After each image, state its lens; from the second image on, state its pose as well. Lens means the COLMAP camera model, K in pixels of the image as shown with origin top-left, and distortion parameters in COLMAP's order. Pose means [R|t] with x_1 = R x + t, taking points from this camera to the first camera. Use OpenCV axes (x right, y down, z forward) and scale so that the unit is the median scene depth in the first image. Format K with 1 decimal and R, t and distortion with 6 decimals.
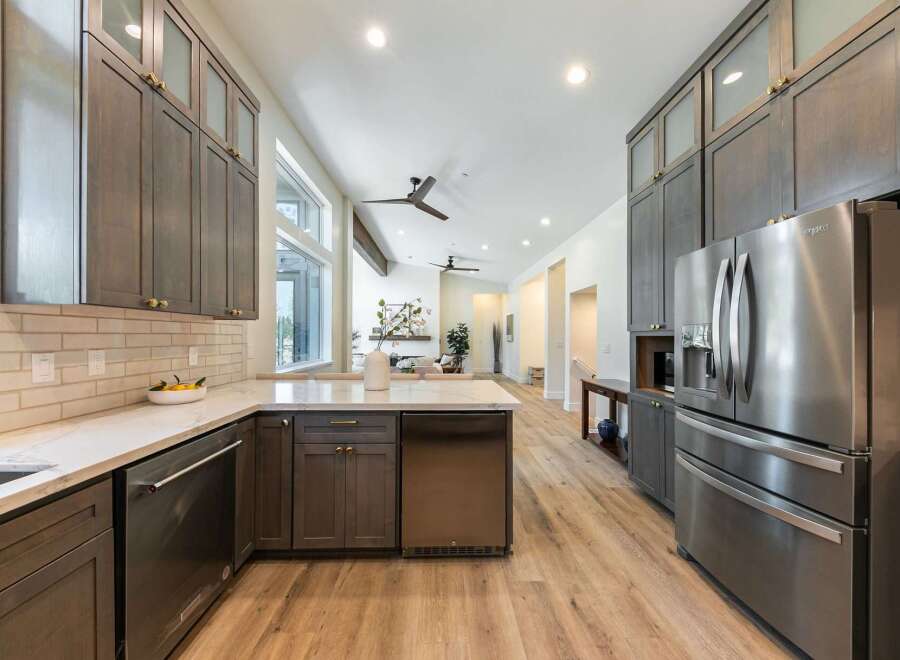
lens RADIAL K [[346.1, 0, 447.4], [0, 346.1, 336.7], [0, 0, 1]] dist [0.003543, -0.000170]
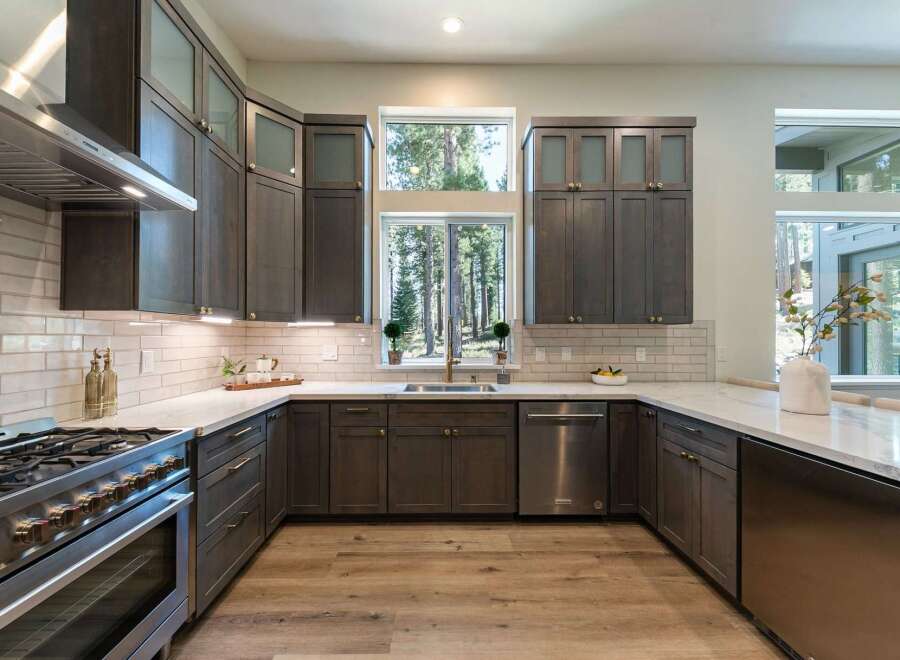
lens RADIAL K [[346.1, 0, 444.0], [0, 346.1, 336.9], [0, 0, 1]] dist [0.003543, -0.000170]
pose [[-0.004421, -0.006053, -0.999972, 0.727027], [-0.000219, 0.999982, -0.006052, -0.001080], [0.999990, 0.000193, -0.004423, 0.343550]]
